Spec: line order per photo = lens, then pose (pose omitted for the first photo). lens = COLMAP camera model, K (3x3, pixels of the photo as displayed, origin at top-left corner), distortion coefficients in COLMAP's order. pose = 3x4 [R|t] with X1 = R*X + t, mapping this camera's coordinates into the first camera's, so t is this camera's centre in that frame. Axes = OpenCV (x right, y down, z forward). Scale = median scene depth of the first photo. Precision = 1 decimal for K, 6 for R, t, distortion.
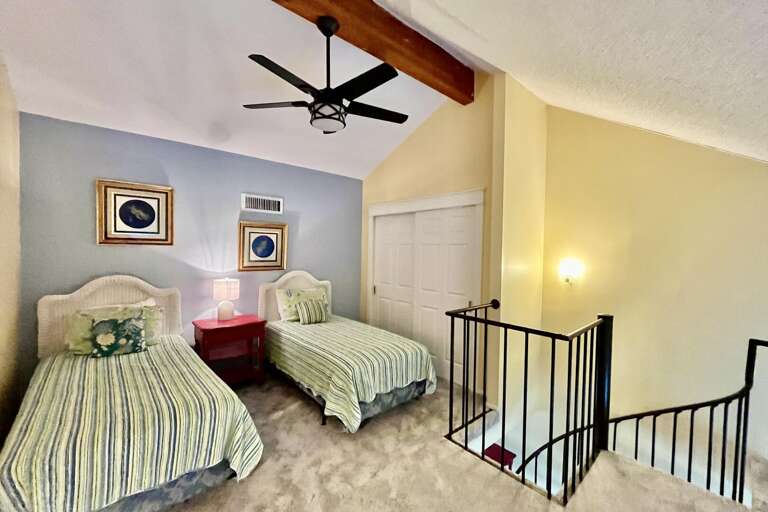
lens RADIAL K [[311.9, 0, 383.7], [0, 311.9, 254.5], [0, 0, 1]] dist [0.002632, -0.000762]
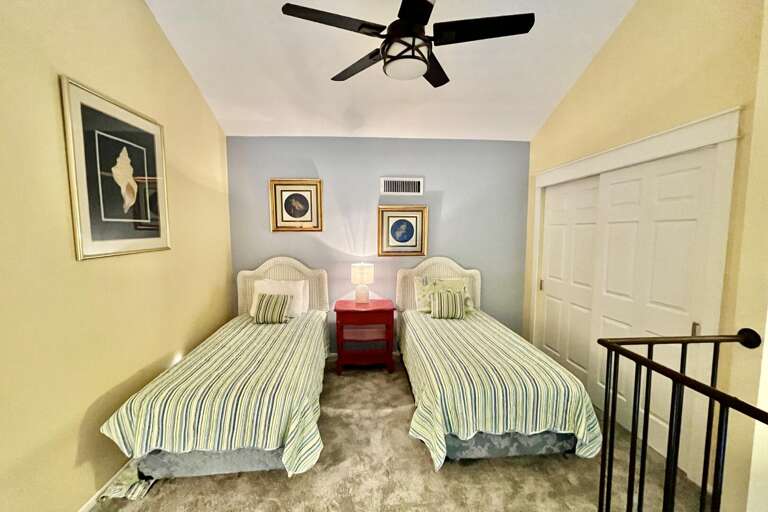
lens RADIAL K [[311.9, 0, 382.2], [0, 311.9, 256.6], [0, 0, 1]] dist [0.002632, -0.000762]
pose [[0.794513, 0.030315, -0.606489, 0.182936], [0.005448, 0.998357, 0.057039, -0.002233], [0.607222, -0.048622, 0.793043, 0.245554]]
